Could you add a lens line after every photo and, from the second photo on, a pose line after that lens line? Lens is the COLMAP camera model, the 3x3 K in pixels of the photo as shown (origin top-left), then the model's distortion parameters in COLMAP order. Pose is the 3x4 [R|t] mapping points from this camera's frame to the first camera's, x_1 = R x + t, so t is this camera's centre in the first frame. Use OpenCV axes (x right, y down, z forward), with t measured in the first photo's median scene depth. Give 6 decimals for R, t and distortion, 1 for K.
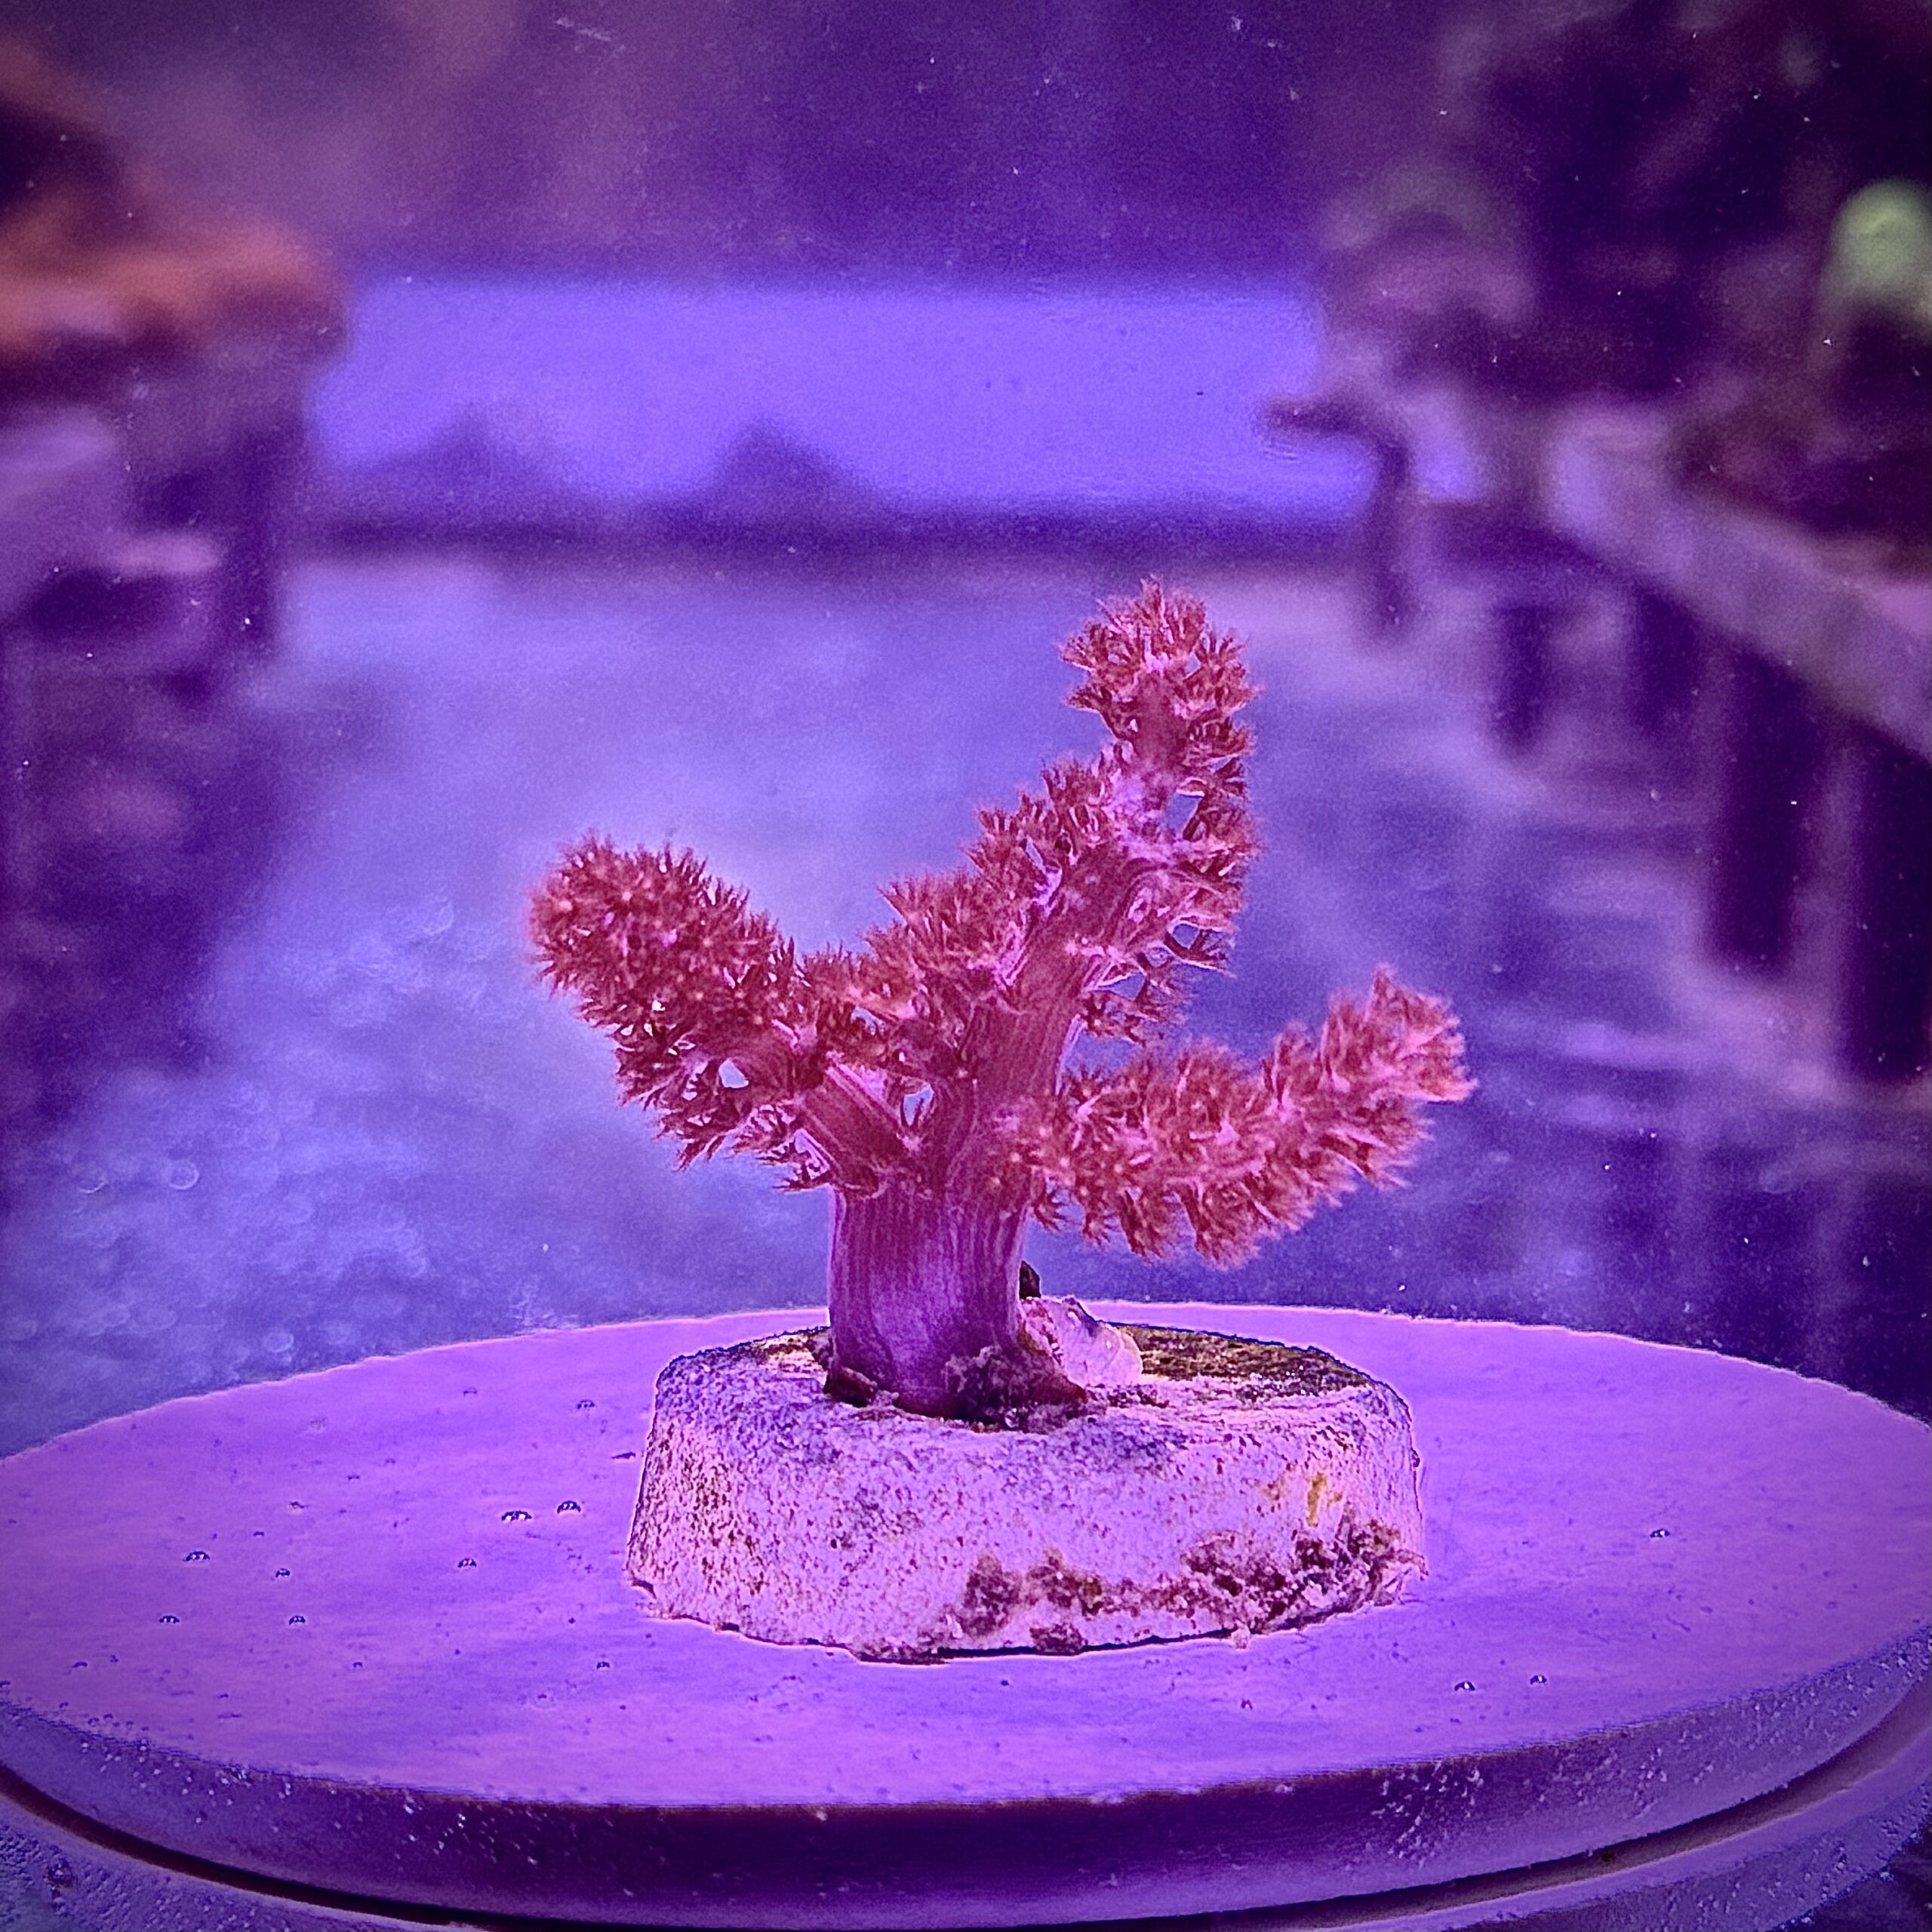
lens RADIAL K [[5017.7, 0, 971.2], [0, 5017.7, 962.3], [0, 0, 1]] dist [0.080339, 0.000000]
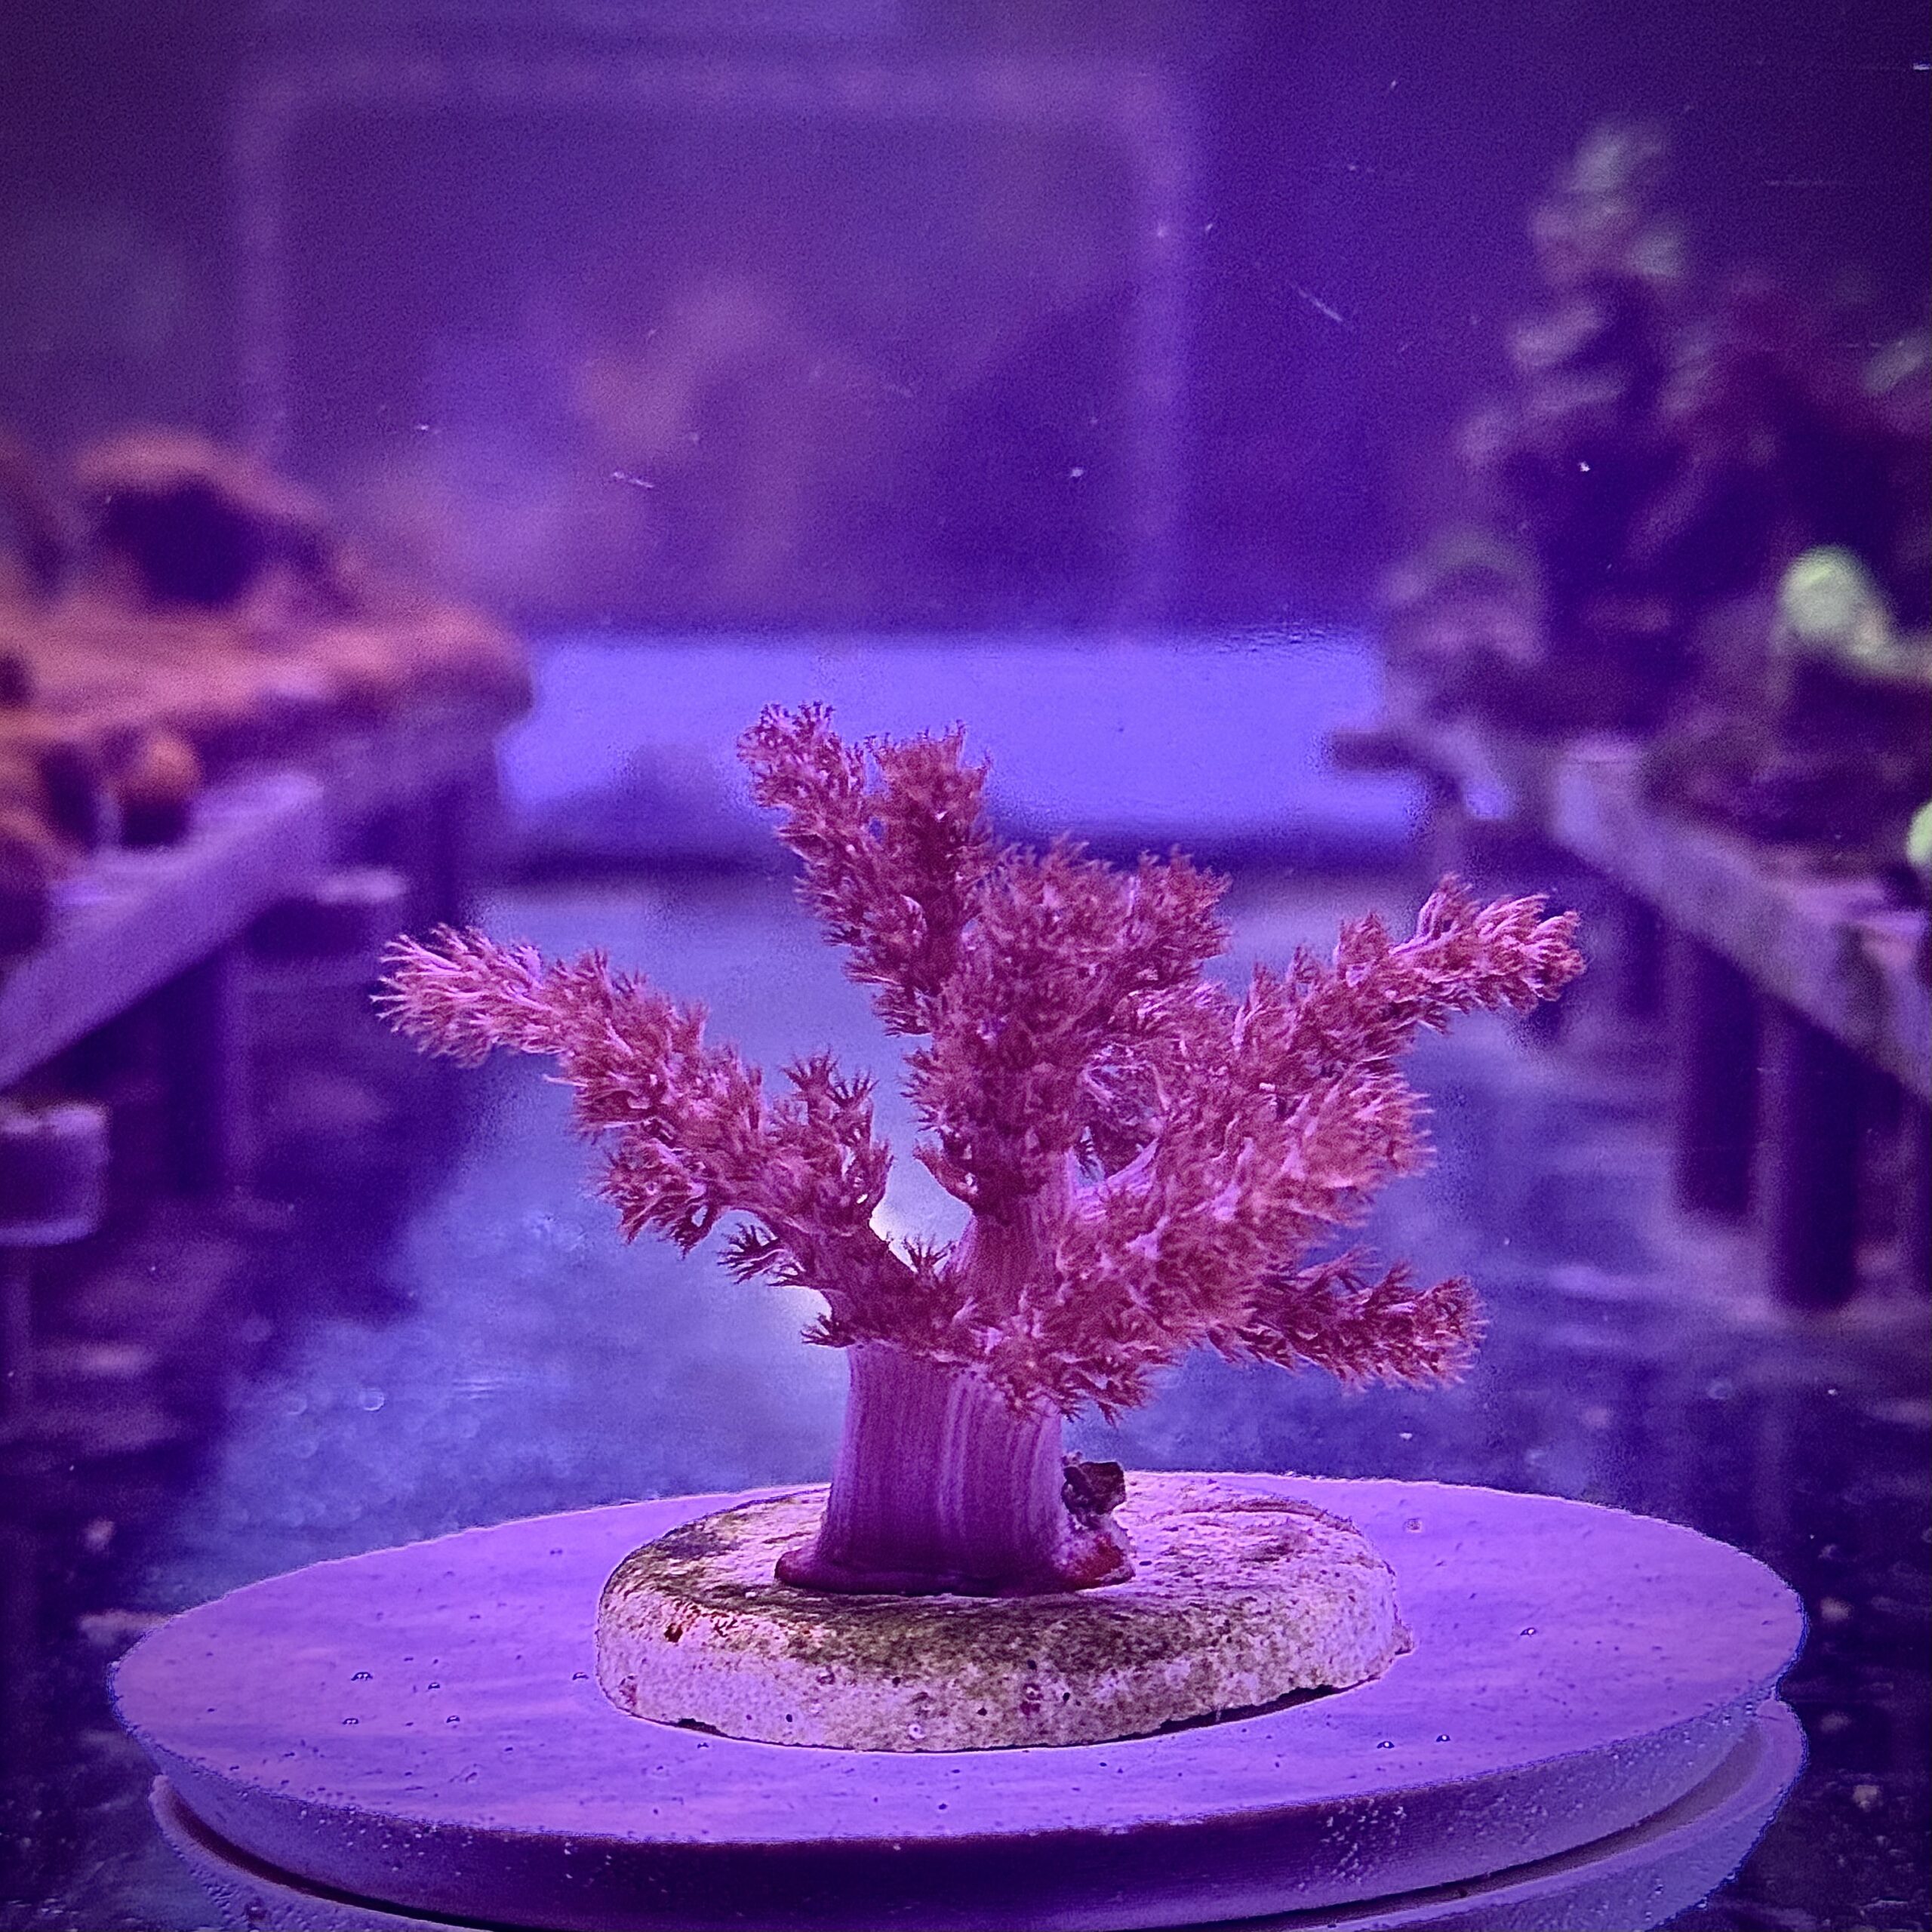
lens RADIAL K [[4851.9, 0, 963.3], [0, 4851.9, 949.4], [0, 0, 1]] dist [0.240398, 0.000000]
pose [[0.998859, -0.017053, -0.044614, 0.031031], [0.014008, 0.997608, -0.067686, 0.012994], [0.045662, 0.066984, 0.996709, -0.132944]]
